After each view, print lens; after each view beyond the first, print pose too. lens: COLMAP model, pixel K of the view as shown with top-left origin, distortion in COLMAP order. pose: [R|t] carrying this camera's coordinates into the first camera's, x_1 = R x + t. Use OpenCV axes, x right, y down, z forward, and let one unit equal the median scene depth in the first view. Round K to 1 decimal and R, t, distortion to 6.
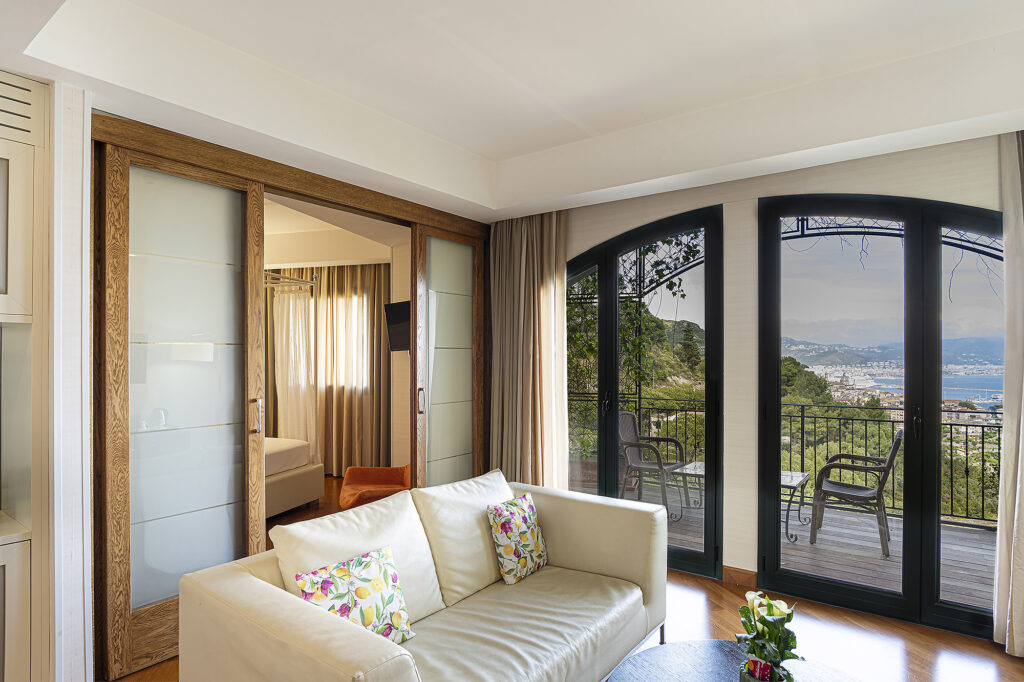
lens RADIAL K [[588.3, 0, 510.0], [0, 588.3, 351.3], [0, 0, 1]] dist [-0.000686, 0.001641]
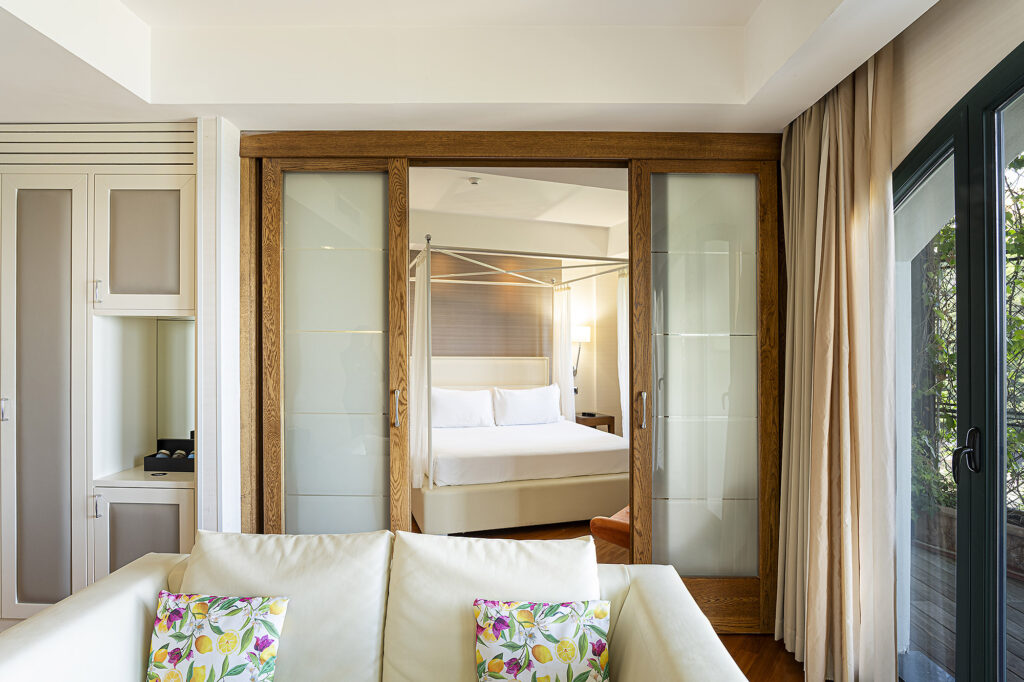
lens RADIAL K [[588.3, 0, 512.1], [0, 588.3, 335.6], [0, 0, 1]] dist [-0.000686, 0.001641]
pose [[0.566582, -0.007237, -0.823974, 0.518267], [-0.004459, 0.999920, -0.011849, 0.005445], [0.823993, 0.010388, 0.566504, 0.731734]]
